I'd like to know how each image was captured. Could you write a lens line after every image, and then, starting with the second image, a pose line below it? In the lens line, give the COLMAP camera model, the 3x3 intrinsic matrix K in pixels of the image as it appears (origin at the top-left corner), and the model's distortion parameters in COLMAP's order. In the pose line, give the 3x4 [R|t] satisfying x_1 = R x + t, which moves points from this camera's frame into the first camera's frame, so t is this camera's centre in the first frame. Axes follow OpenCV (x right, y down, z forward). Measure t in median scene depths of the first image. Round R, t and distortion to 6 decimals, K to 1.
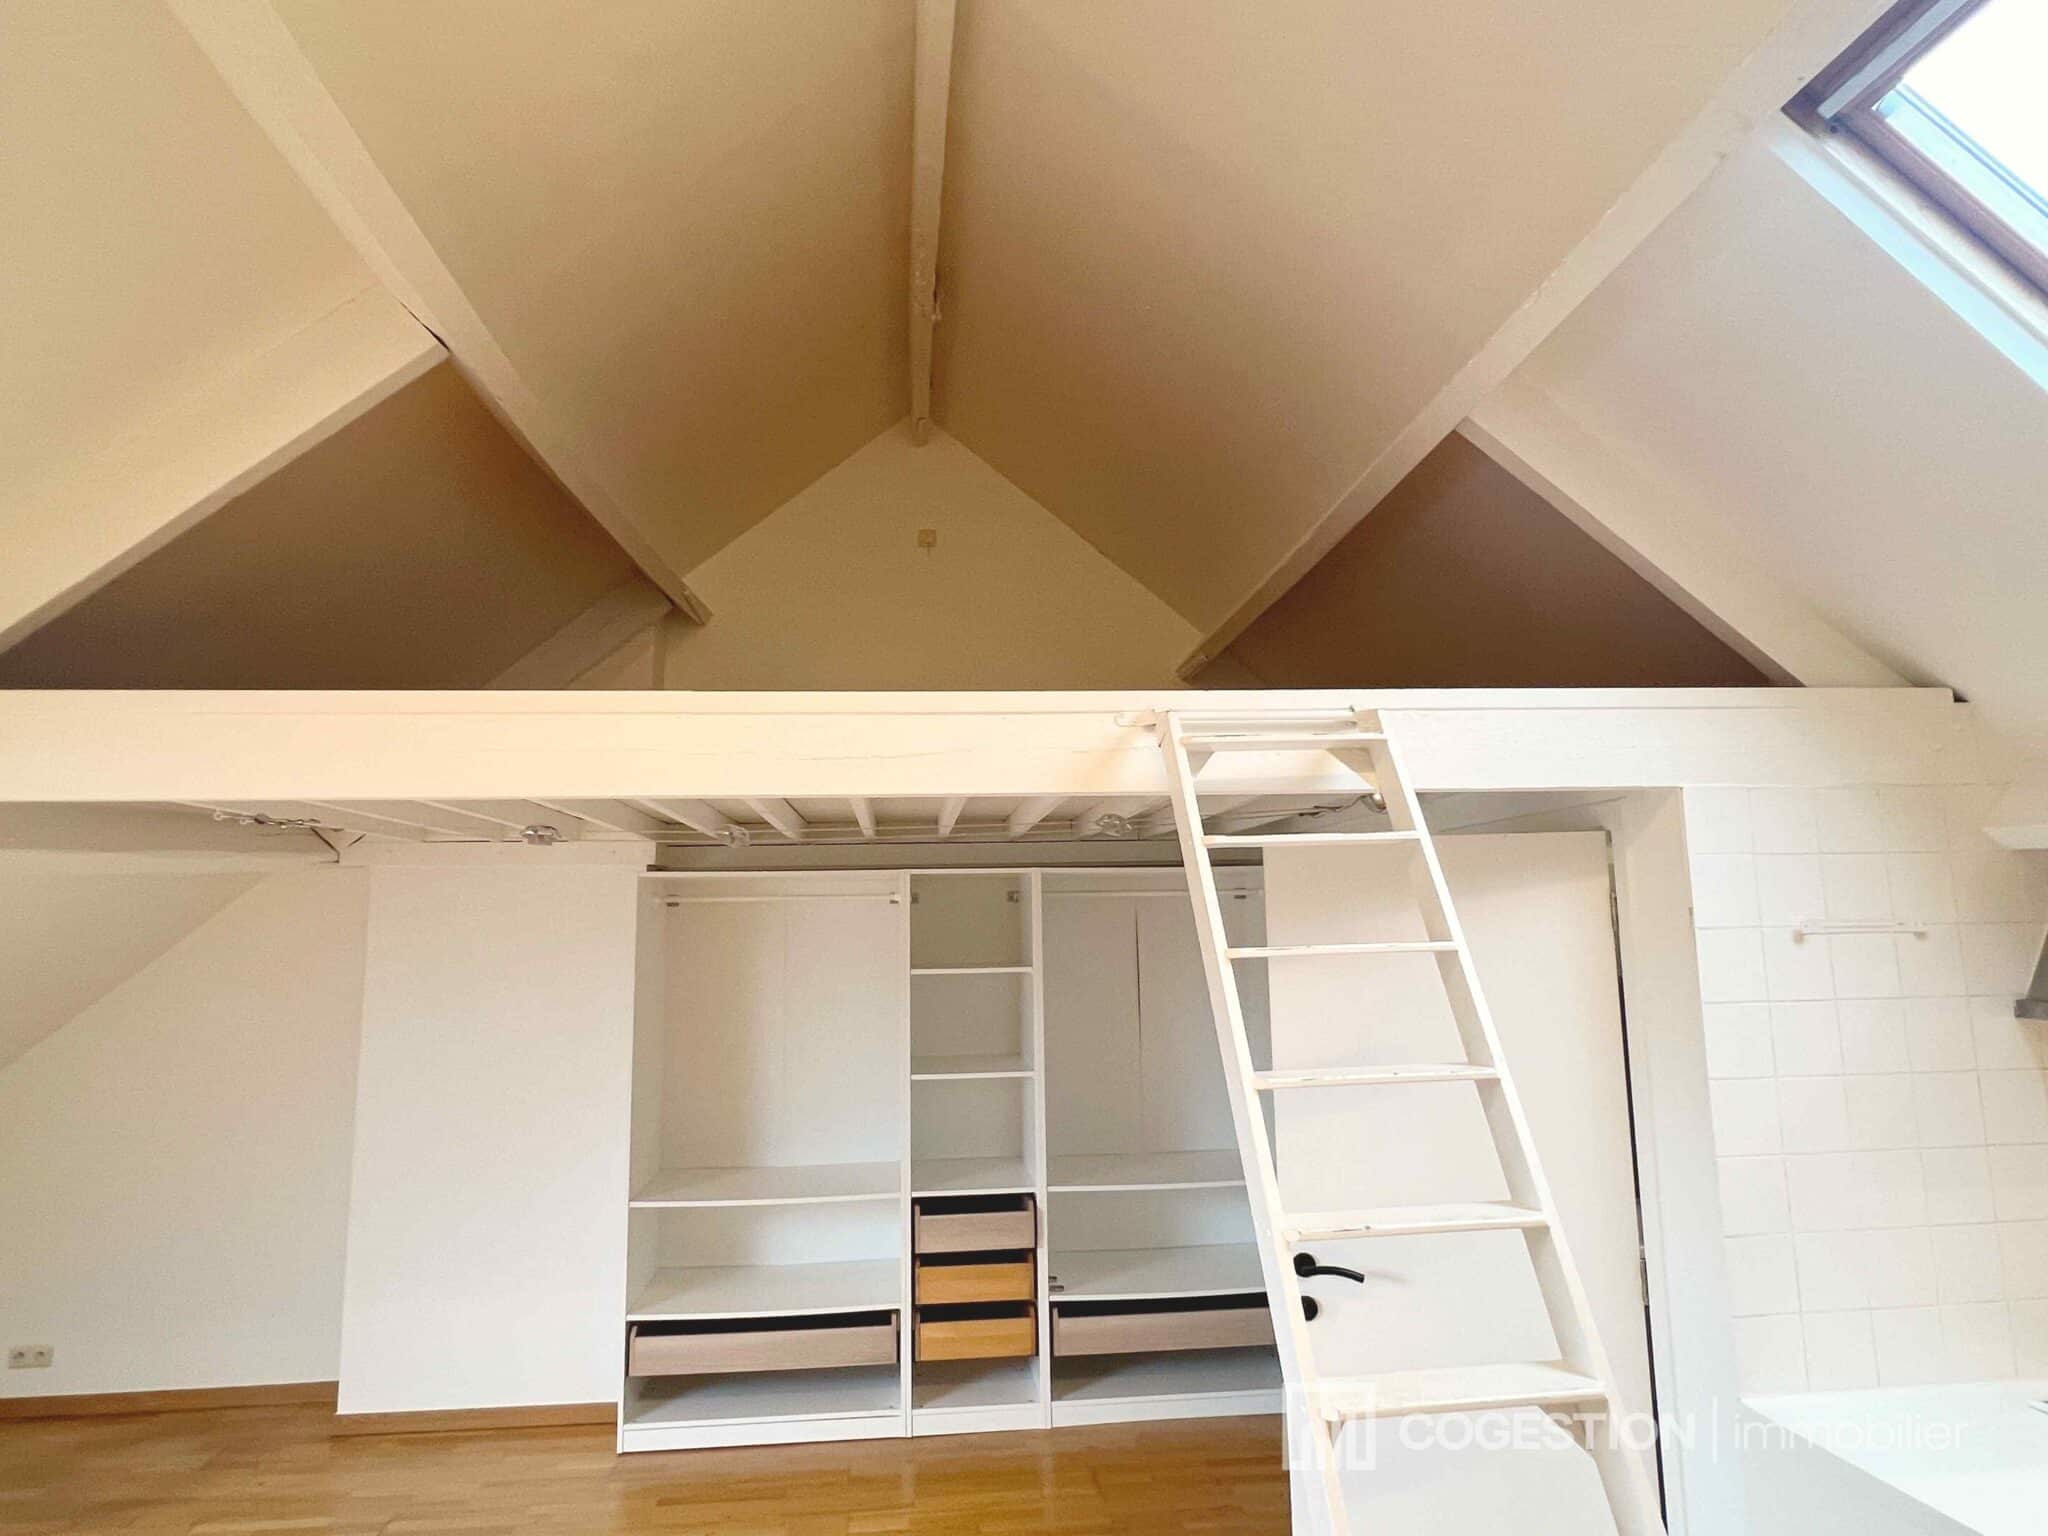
lens RADIAL K [[1150.1, 0, 1007.0], [0, 1150.1, 780.4], [0, 0, 1]] dist [-0.005197, 0.000619]
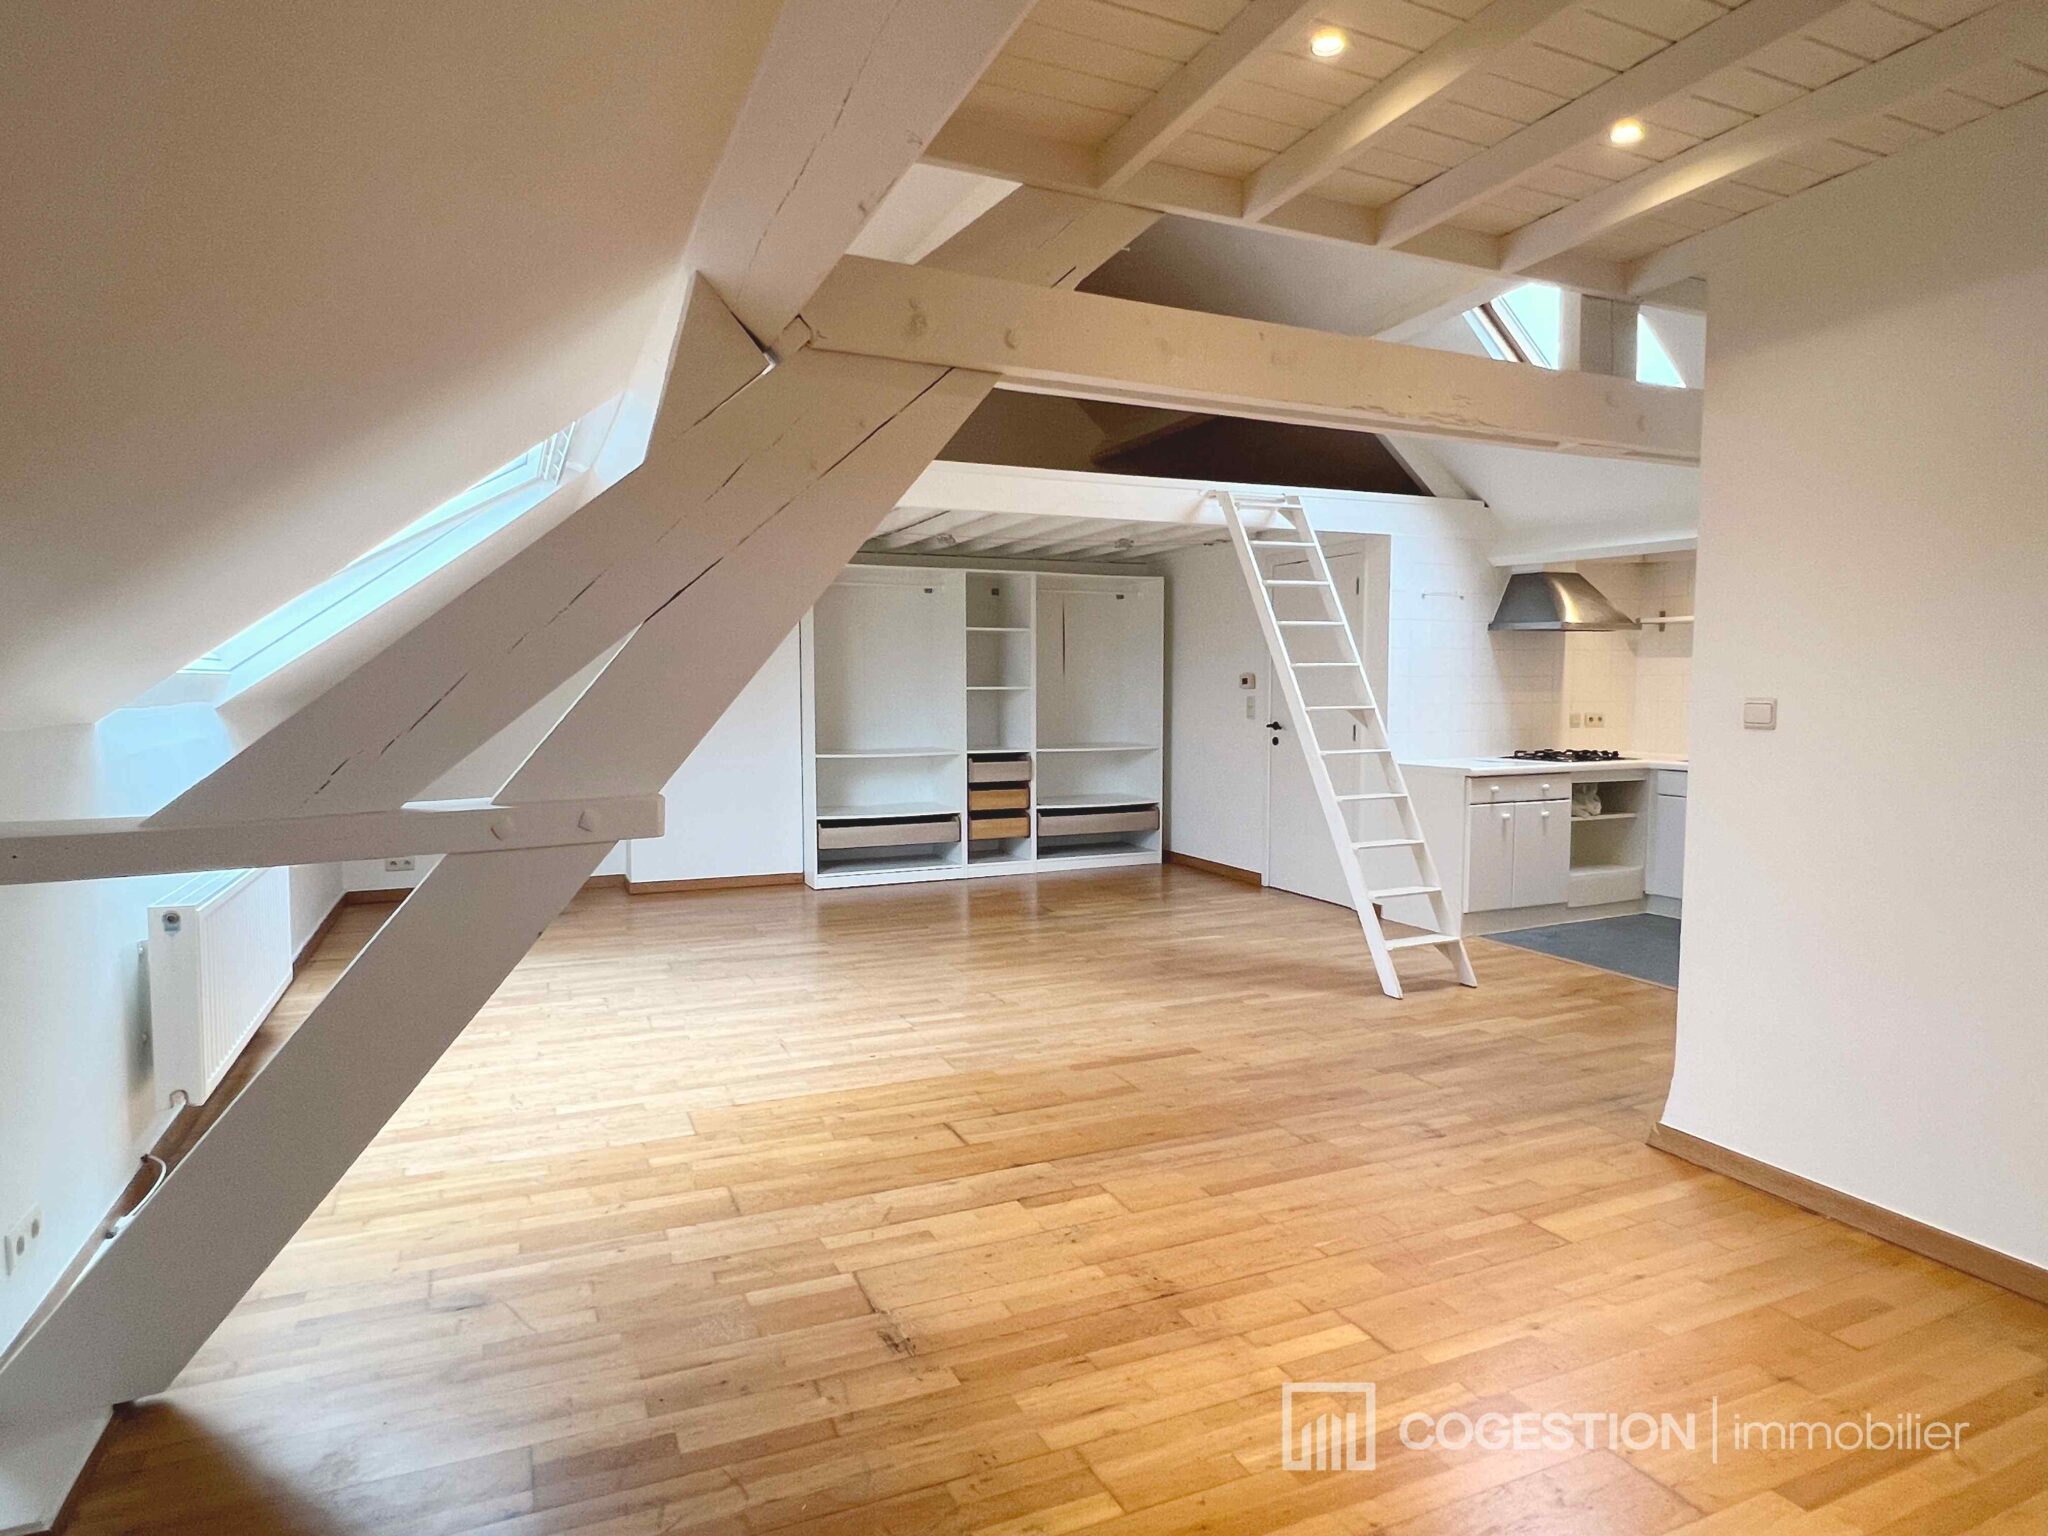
lens RADIAL K [[1150.1, 0, 1016.2], [0, 1150.1, 776.7], [0, 0, 1]] dist [-0.005197, 0.000619]
pose [[0.949017, -0.011839, 0.315003, -0.588177], [-0.052833, 0.979185, 0.195973, 0.044667], [-0.310767, -0.202625, 0.928637, -0.708098]]
